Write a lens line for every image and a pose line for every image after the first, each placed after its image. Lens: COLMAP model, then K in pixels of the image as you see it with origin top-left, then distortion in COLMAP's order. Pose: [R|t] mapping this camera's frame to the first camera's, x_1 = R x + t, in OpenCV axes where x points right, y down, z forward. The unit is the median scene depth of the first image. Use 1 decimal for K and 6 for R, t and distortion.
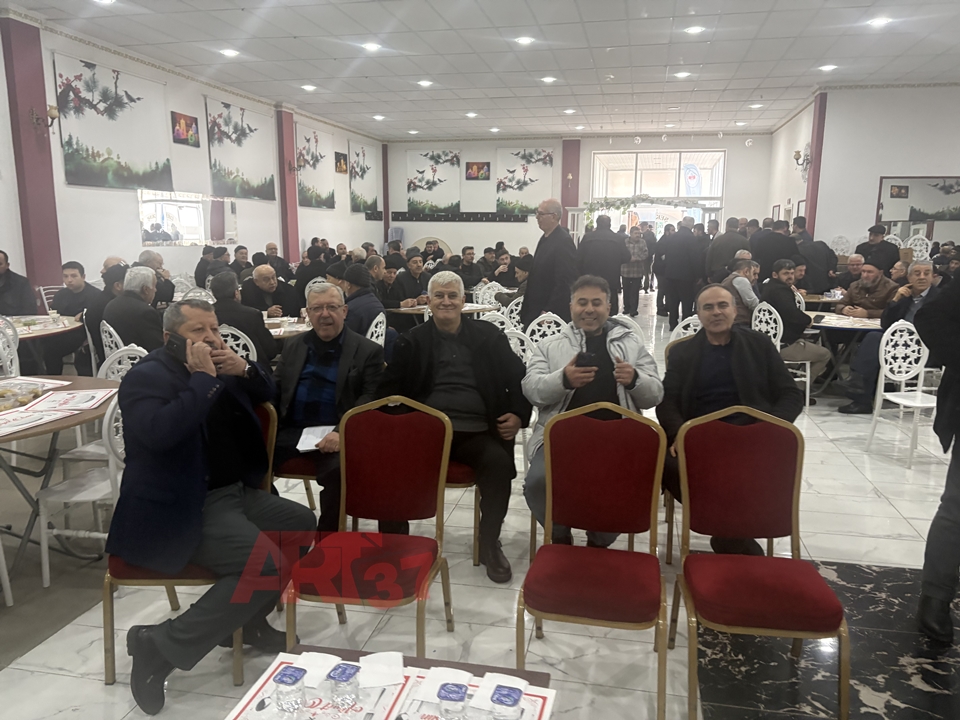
lens RADIAL K [[737.2, 0, 488.2], [0, 737.2, 360.1], [0, 0, 1]] dist [0.039436, -0.055919]
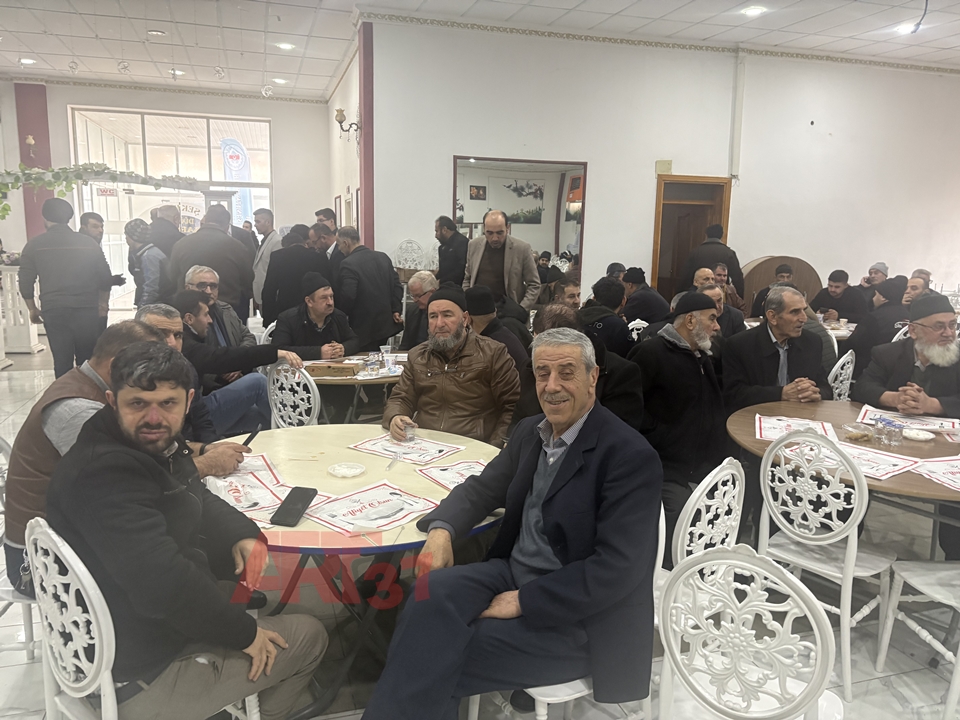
lens RADIAL K [[737.2, 0, 488.2], [0, 737.2, 360.1], [0, 0, 1]] dist [0.039436, -0.055919]
pose [[0.872221, -0.069798, 0.484106, 0.172237], [0.068204, 0.997452, 0.020927, -0.056335], [-0.484333, 0.014765, 0.874759, 0.315292]]
